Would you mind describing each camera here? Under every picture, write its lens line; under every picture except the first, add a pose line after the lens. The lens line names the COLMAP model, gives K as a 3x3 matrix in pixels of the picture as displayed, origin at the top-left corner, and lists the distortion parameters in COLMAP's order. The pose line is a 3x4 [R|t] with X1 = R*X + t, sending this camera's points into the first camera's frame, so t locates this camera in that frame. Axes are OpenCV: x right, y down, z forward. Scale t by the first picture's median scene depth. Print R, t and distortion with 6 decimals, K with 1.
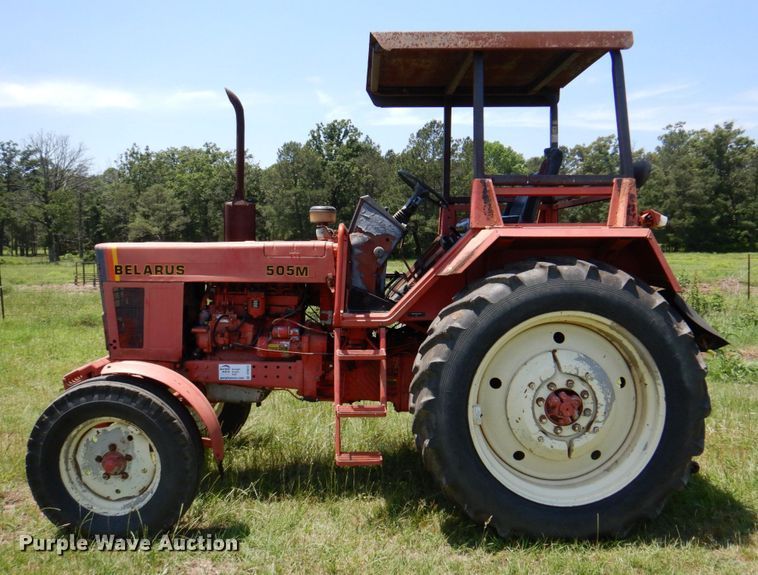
lens RADIAL K [[627.5, 0, 384.9], [0, 627.5, 282.1], [0, 0, 1]] dist [0.008254, 0.016215]
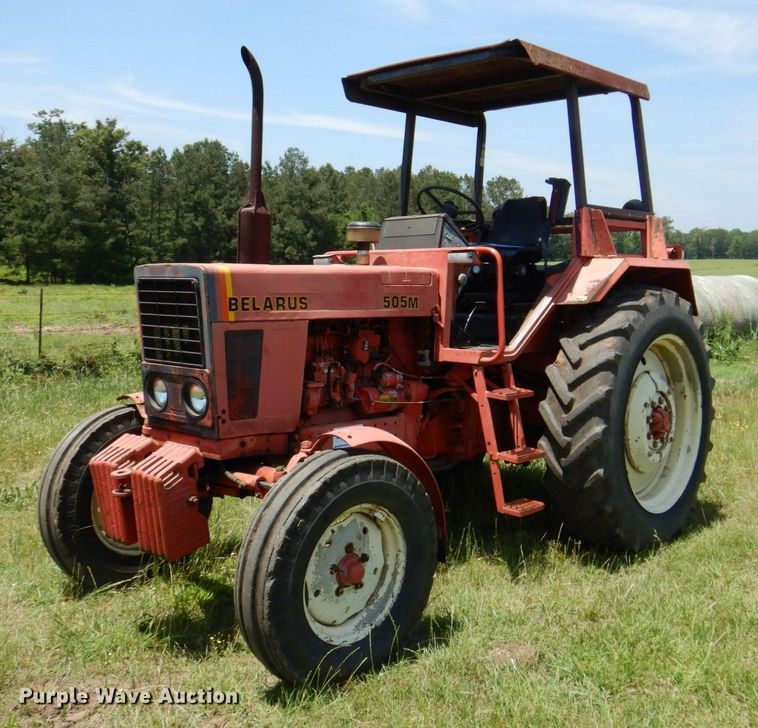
lens RADIAL K [[869.4, 0, 382.3], [0, 869.4, 319.0], [0, 0, 1]] dist [0.057270, 0.000000]
pose [[0.696566, -0.025156, 0.717051, -0.980981], [0.030620, 0.999517, 0.005321, -0.003492], [-0.716839, 0.018249, 0.697000, 0.237129]]
